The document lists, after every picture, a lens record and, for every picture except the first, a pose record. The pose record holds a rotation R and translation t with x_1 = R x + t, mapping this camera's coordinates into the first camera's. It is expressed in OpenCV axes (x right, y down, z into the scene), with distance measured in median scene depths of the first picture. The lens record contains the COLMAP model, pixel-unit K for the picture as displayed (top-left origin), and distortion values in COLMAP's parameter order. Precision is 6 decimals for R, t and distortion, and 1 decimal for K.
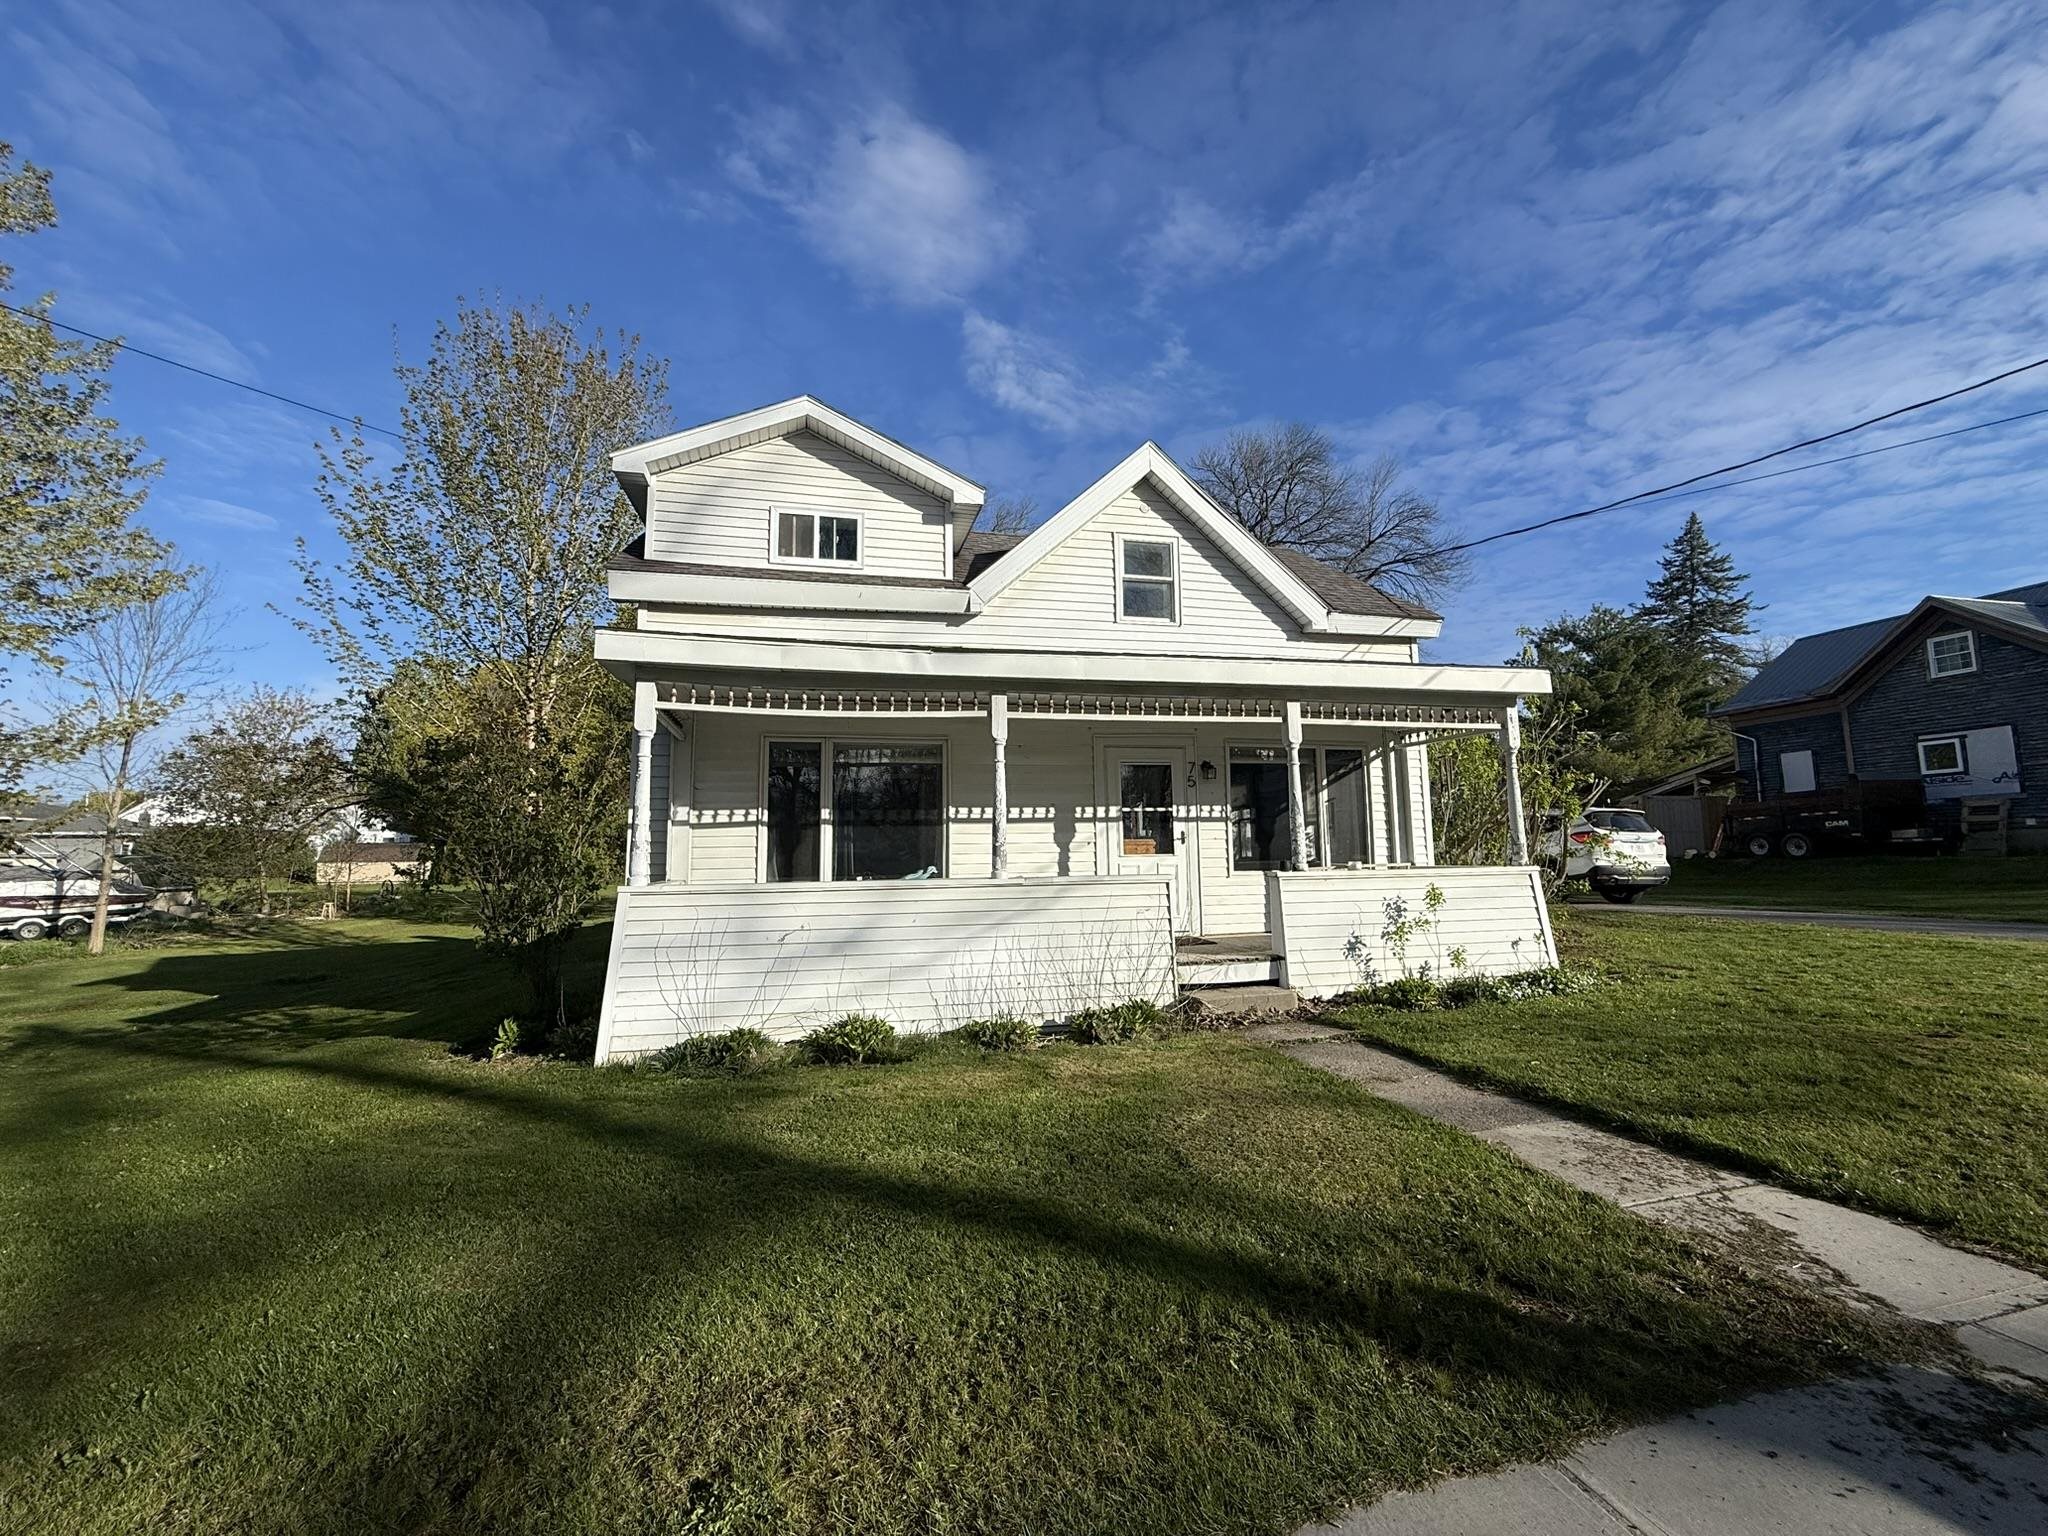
lens RADIAL K [[813.2, 0, 1019.8], [0, 813.2, 769.2], [0, 0, 1]] dist [-0.000364, 0.000128]
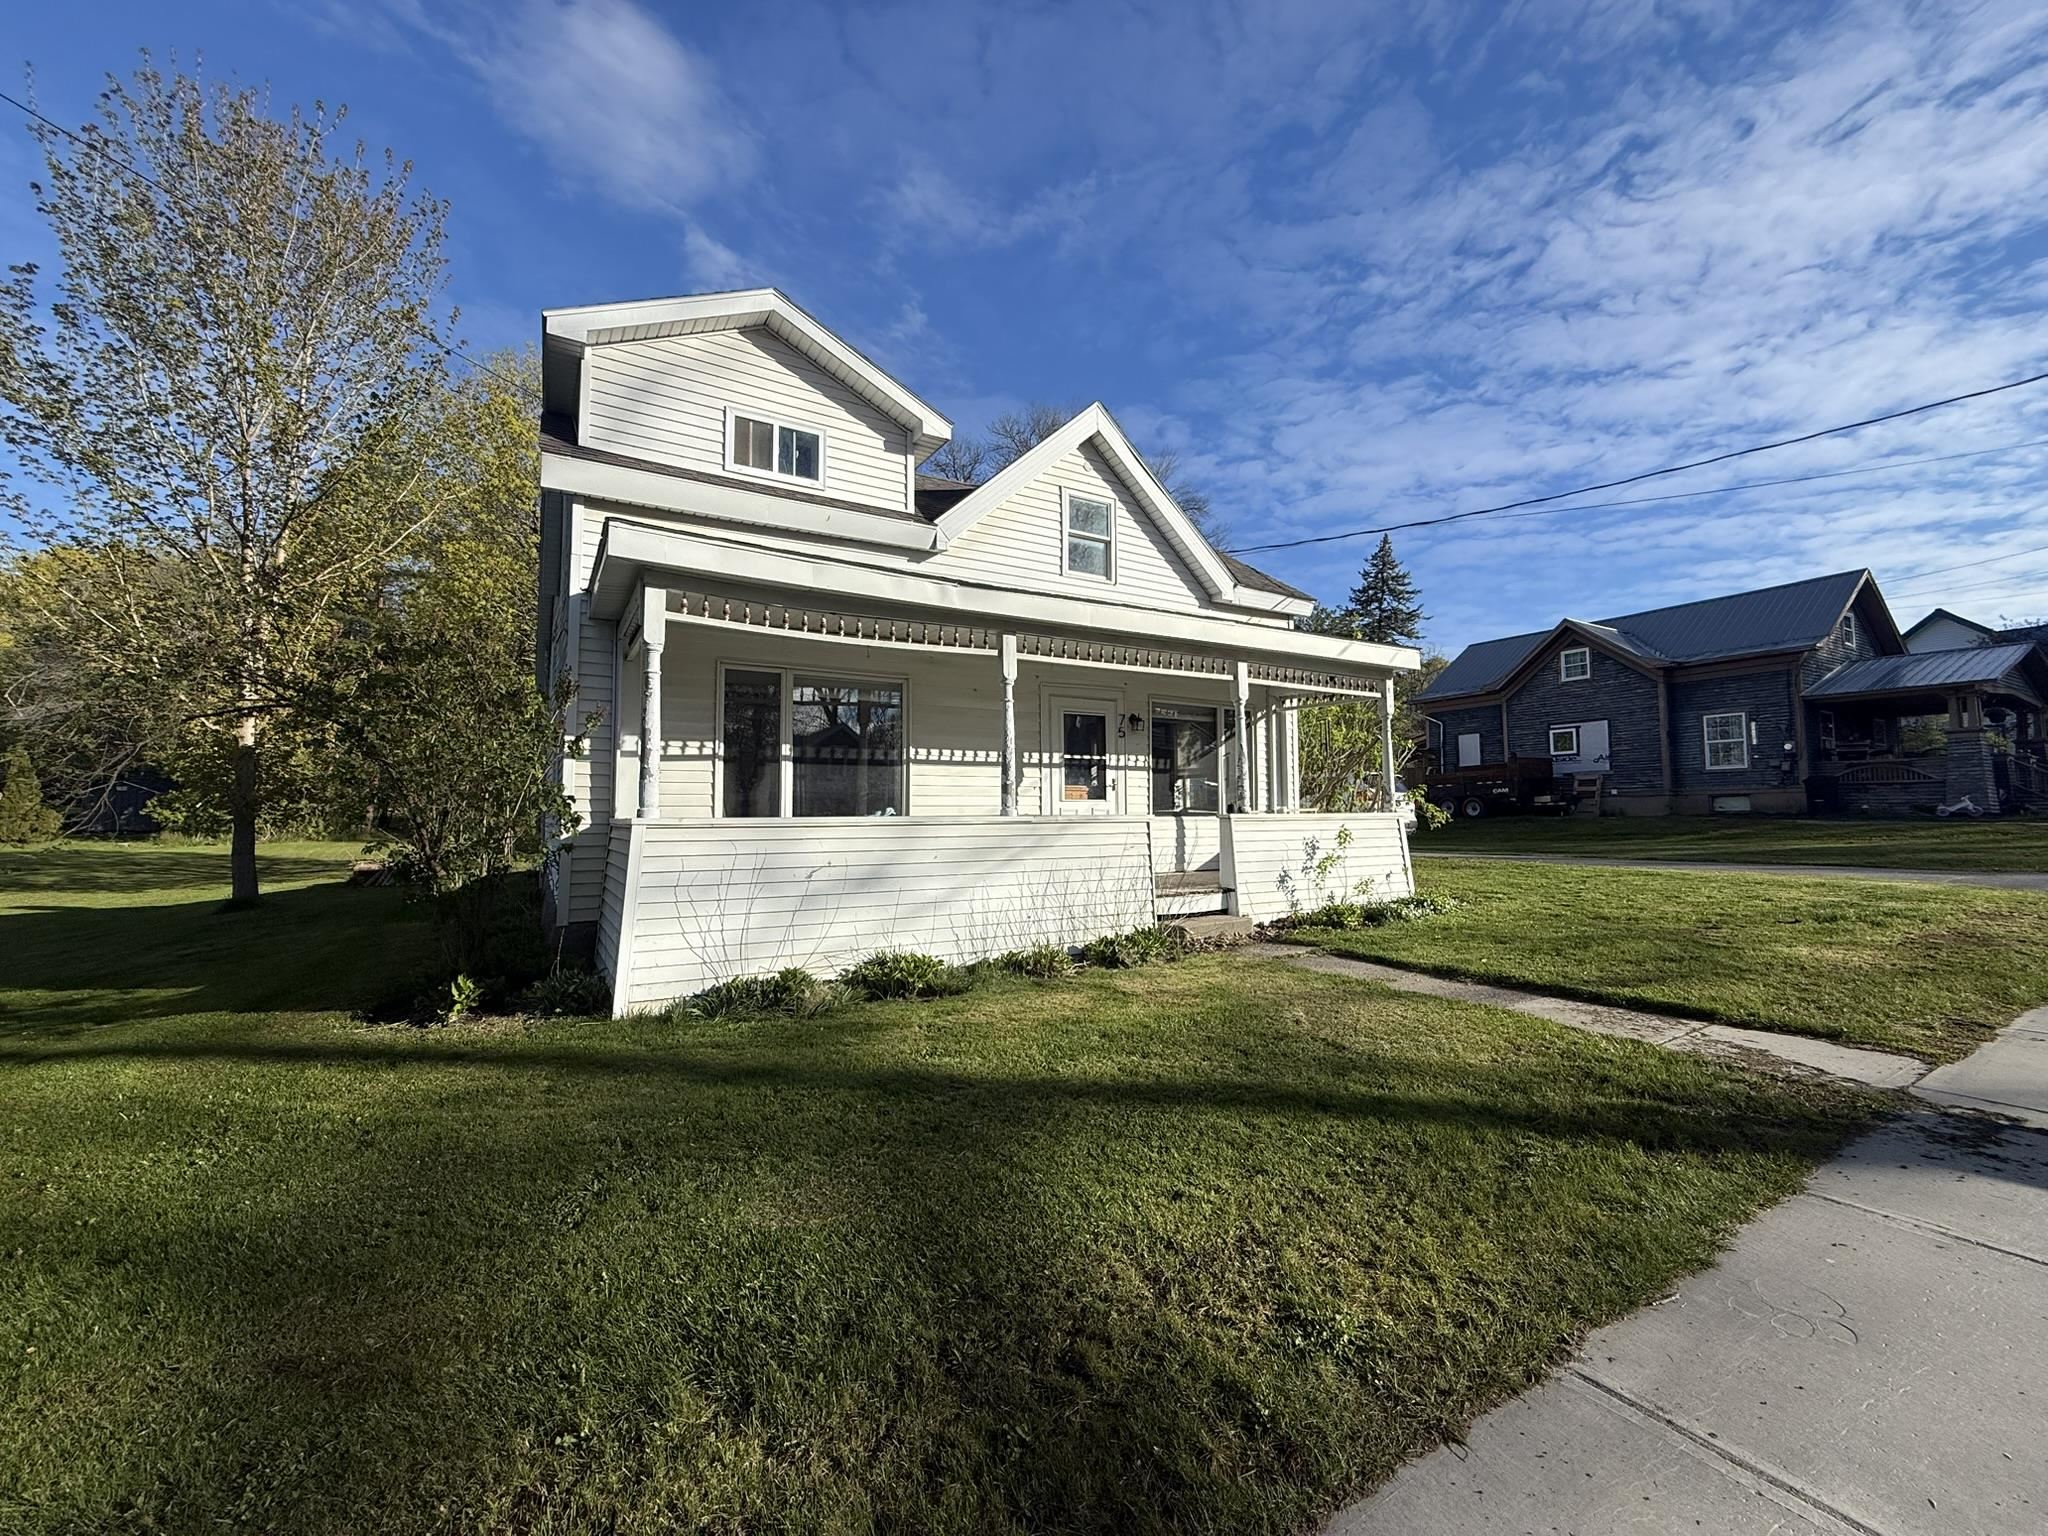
lens RADIAL K [[813.2, 0, 1019.8], [0, 813.2, 769.2], [0, 0, 1]] dist [-0.000364, 0.000128]
pose [[0.951586, 0.026510, 0.306237, -0.284392], [-0.040984, 0.998321, 0.040930, 0.029539], [-0.304638, -0.051499, 0.951075, 0.027666]]
